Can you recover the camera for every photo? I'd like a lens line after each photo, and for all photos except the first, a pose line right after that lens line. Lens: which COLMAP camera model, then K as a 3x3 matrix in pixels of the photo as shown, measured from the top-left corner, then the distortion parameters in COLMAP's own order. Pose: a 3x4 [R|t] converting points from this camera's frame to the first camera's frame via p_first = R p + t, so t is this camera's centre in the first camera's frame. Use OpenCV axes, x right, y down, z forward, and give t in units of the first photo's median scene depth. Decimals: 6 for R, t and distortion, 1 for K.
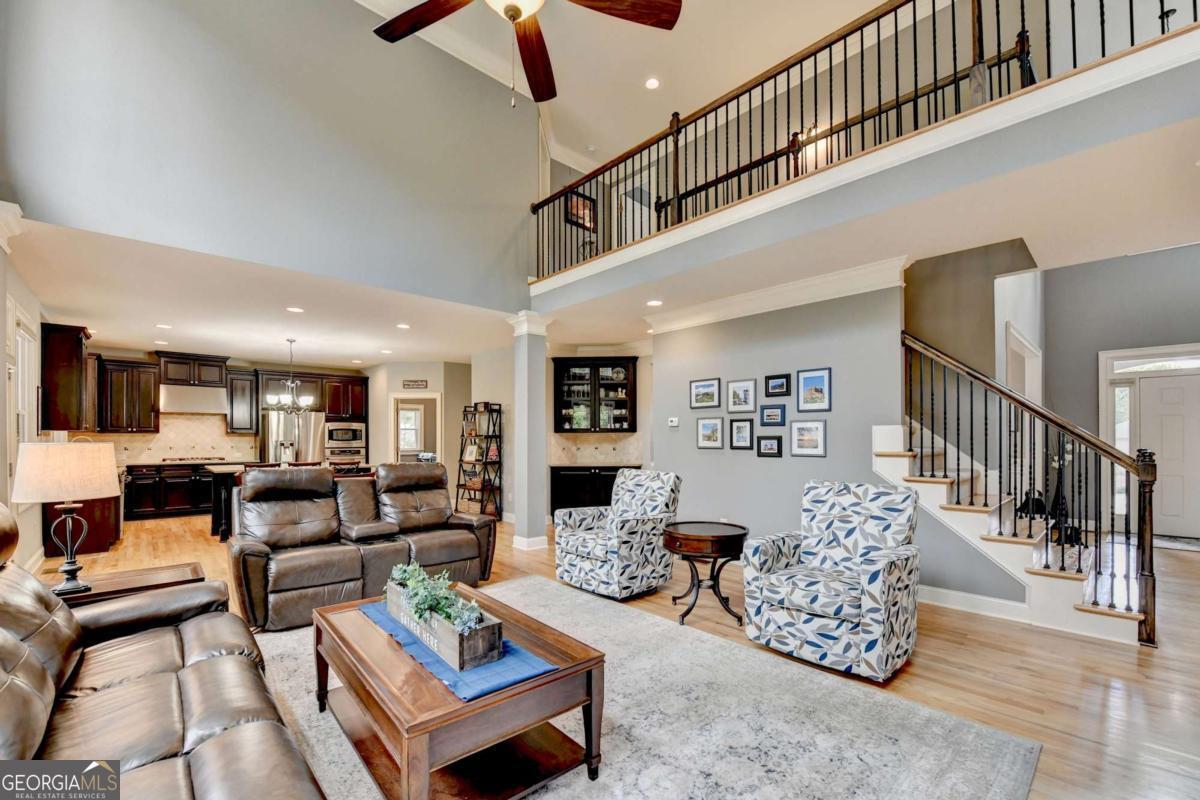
lens RADIAL K [[498.9, 0, 590.8], [0, 498.9, 434.8], [0, 0, 1]] dist [-0.021460, -0.000193]
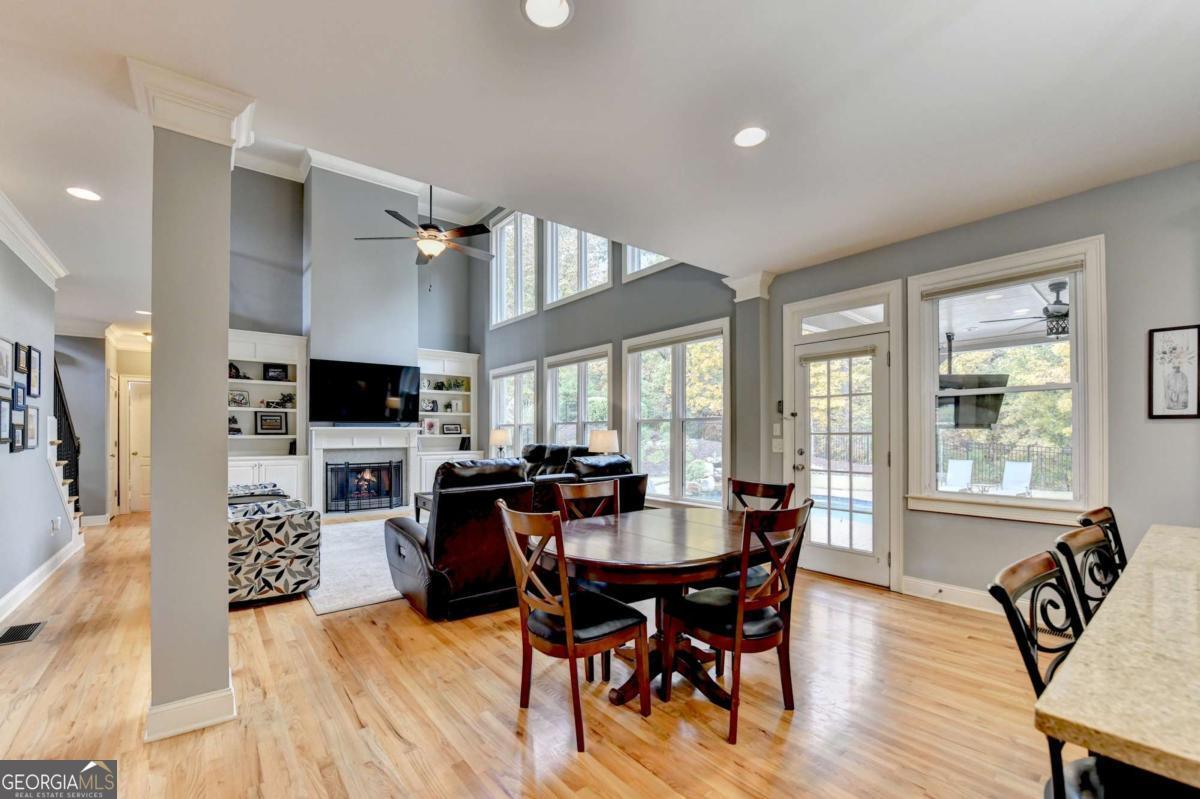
lens RADIAL K [[498.9, 0, 590.8], [0, 498.9, 434.3], [0, 0, 1]] dist [-0.021460, -0.000193]
pose [[-0.996724, 0.001397, 0.080864, -0.556460], [0.000941, 0.999983, -0.005675, 0.023295], [-0.080871, -0.005580, -0.996709, 1.629918]]
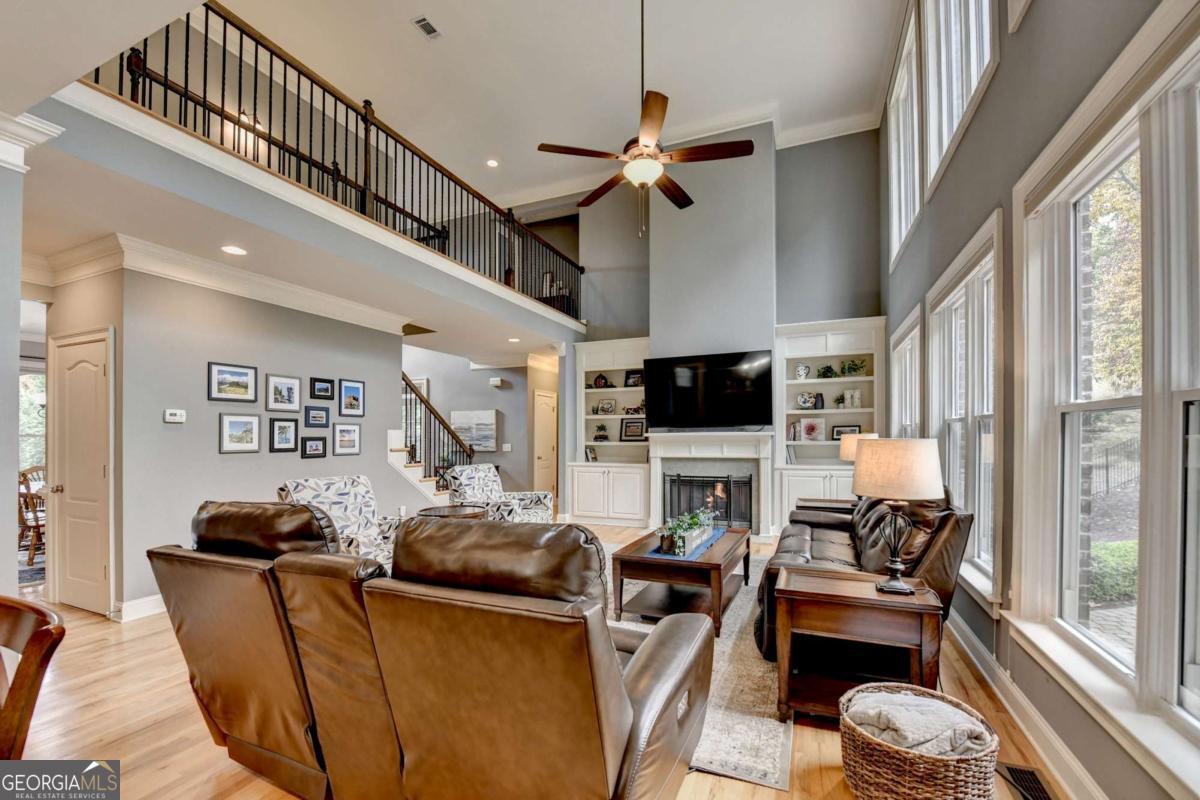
lens RADIAL K [[494.6, 0, 602.3], [0, 494.6, 436.2], [0, 0, 1]] dist [-0.001533, -0.000086]
pose [[-0.420293, 0.005606, 0.907371, -0.789642], [0.000722, 0.999983, -0.005844, 0.006801], [-0.907388, -0.001801, -0.420290, 0.876720]]
